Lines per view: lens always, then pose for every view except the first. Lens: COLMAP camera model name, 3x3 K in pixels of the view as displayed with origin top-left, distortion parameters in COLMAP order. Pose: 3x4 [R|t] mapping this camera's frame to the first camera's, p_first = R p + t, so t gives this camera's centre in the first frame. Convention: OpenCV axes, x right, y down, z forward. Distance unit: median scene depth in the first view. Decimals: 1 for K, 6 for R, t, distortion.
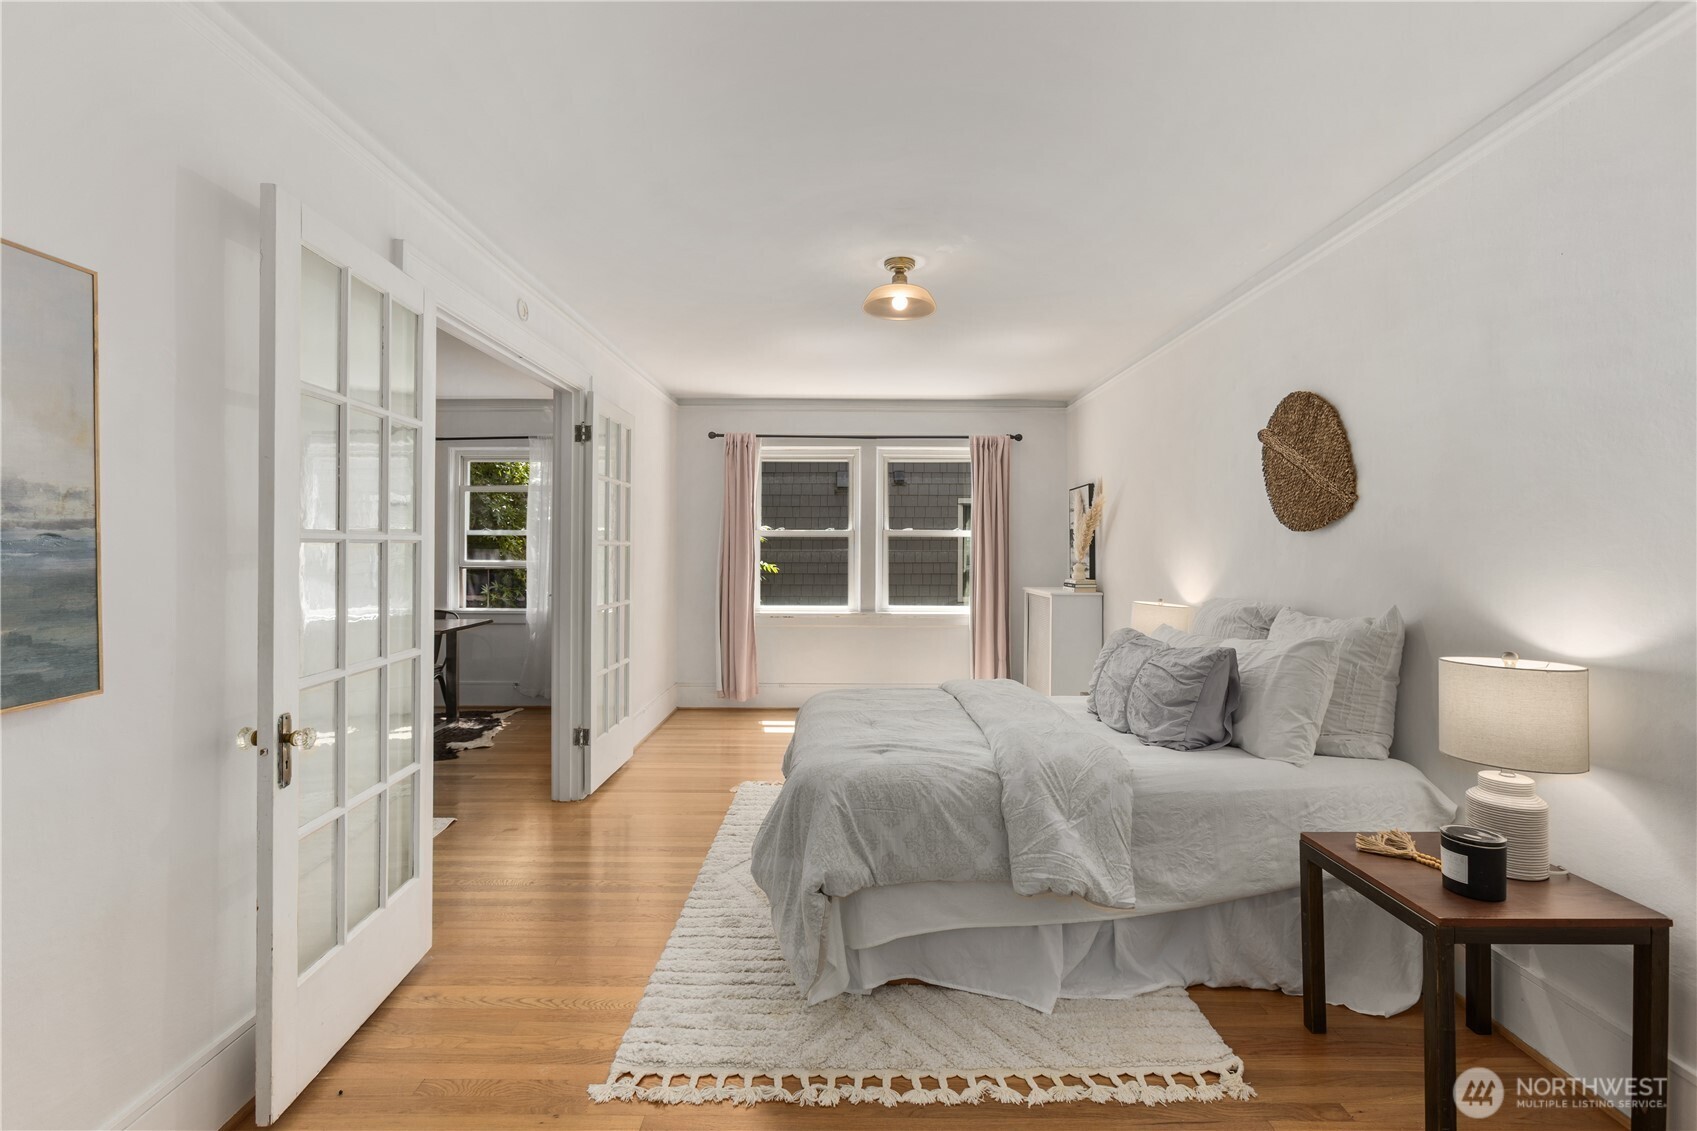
lens RADIAL K [[749.5, 0, 843.4], [0, 749.5, 536.8], [0, 0, 1]] dist [-0.007973, 0.004911]
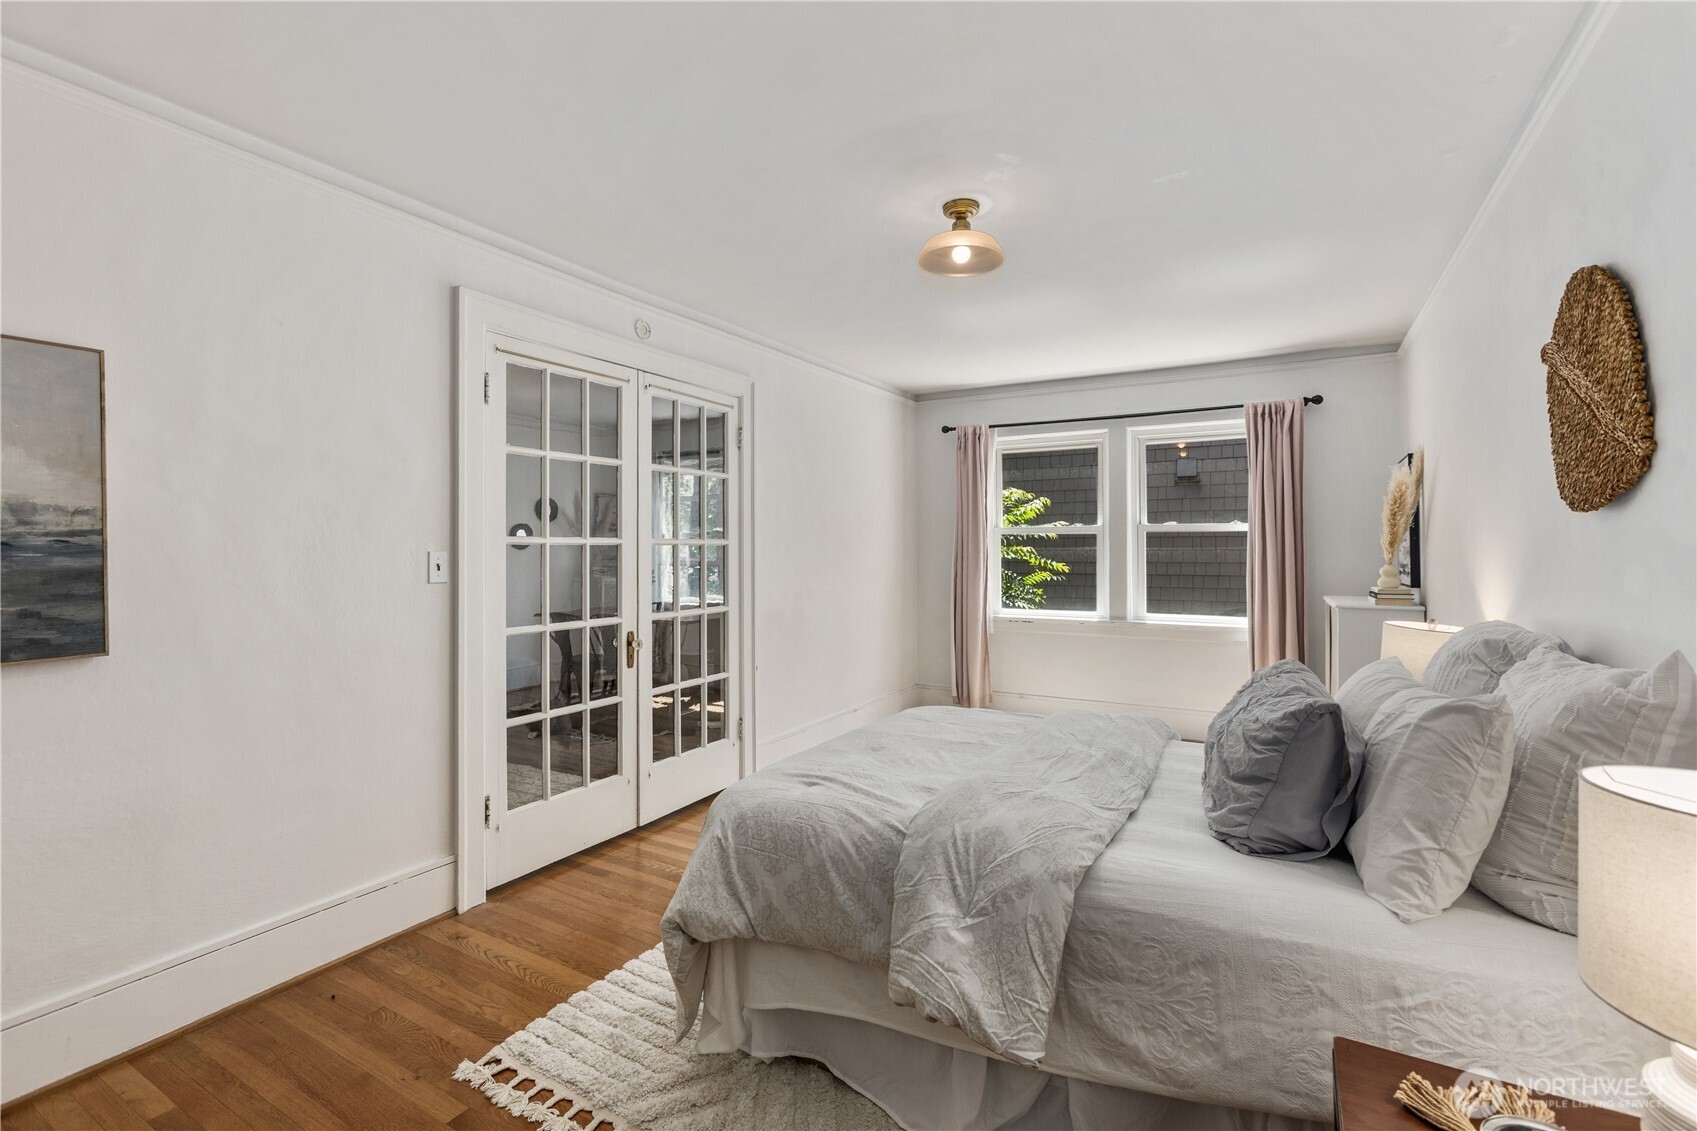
lens RADIAL K [[749.5, 0, 859.4], [0, 749.5, 539.1], [0, 0, 1]] dist [-0.007973, 0.004911]
pose [[0.868131, -0.011488, -0.496203, 0.550767], [0.013456, 0.999909, 0.000393, 0.008000], [0.496153, -0.007018, 0.868207, 0.303317]]
